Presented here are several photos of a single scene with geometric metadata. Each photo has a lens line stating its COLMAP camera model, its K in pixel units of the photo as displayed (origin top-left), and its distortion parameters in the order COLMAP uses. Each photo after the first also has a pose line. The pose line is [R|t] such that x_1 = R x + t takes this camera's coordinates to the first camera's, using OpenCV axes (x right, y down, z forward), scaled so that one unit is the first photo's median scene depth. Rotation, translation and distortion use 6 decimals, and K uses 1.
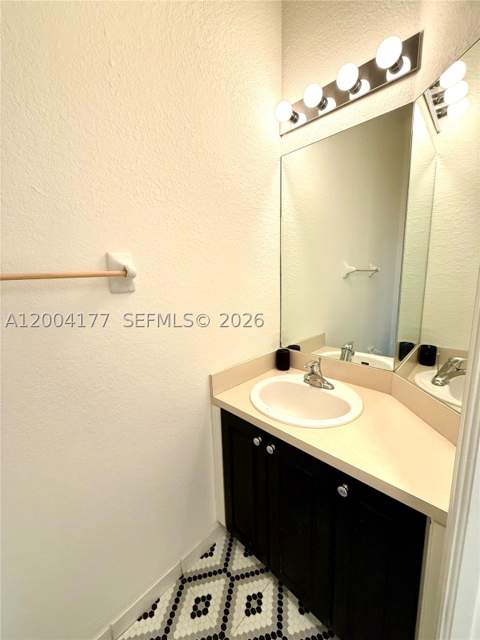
lens RADIAL K [[255.3, 0, 238.9], [0, 255.3, 318.5], [0, 0, 1]] dist [0.000438, -0.000207]
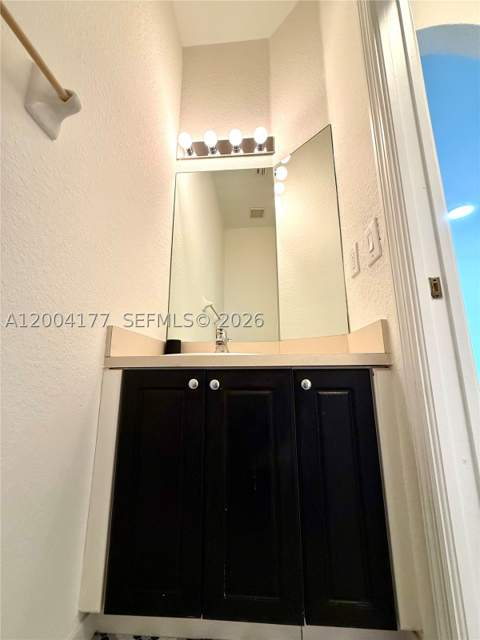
lens RADIAL K [[255.3, 0, 238.9], [0, 255.3, 318.5], [0, 0, 1]] dist [0.000438, -0.000207]
pose [[0.765268, 0.151373, 0.625661, -0.293317], [0.089453, 0.937519, -0.336238, 0.486432], [-0.637467, 0.313280, 0.703912, 0.254189]]
